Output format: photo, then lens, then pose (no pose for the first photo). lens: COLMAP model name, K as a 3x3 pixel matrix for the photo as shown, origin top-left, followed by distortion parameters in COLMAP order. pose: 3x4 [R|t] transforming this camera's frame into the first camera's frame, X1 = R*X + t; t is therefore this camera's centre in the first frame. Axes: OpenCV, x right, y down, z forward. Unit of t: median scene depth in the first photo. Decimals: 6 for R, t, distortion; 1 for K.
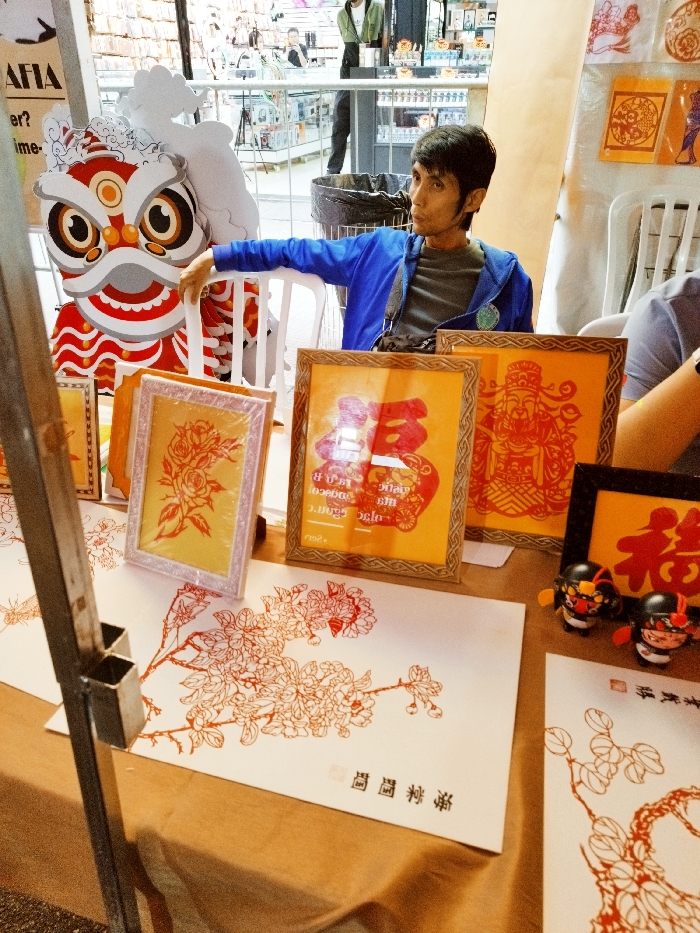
lens RADIAL K [[661.7, 0, 356.8], [0, 661.7, 465.9], [0, 0, 1]] dist [0.016801, -0.017166]
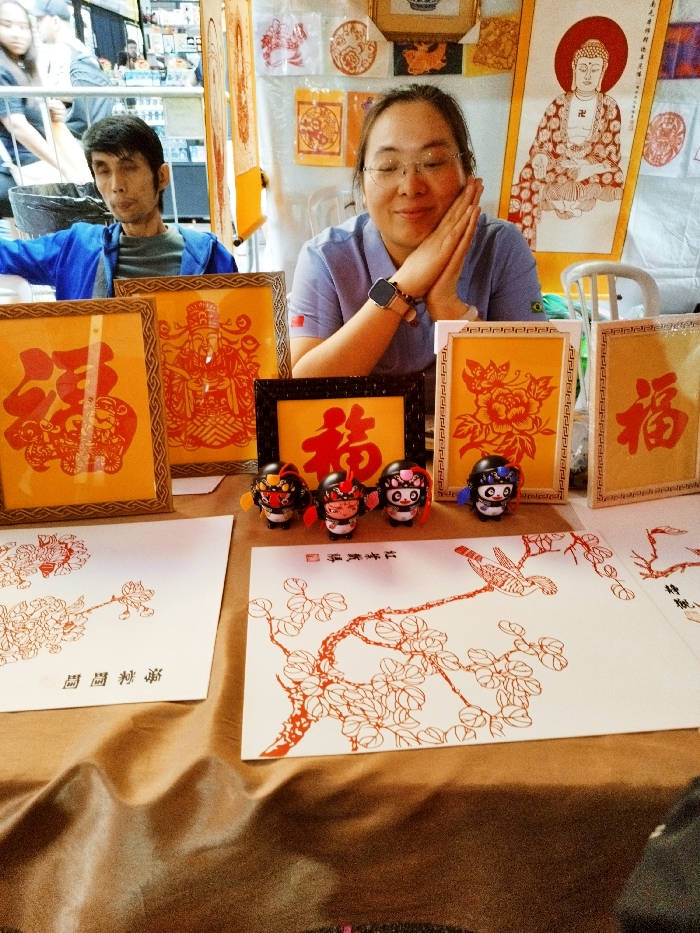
lens RADIAL K [[661.7, 0, 349.7], [0, 661.7, 461.1], [0, 0, 1]] dist [0.016801, -0.017166]
pose [[0.936764, -0.155521, 0.313505, 0.106740], [0.167625, 0.985780, -0.011851, 0.167851], [-0.307204, 0.063653, 0.949513, -0.105288]]
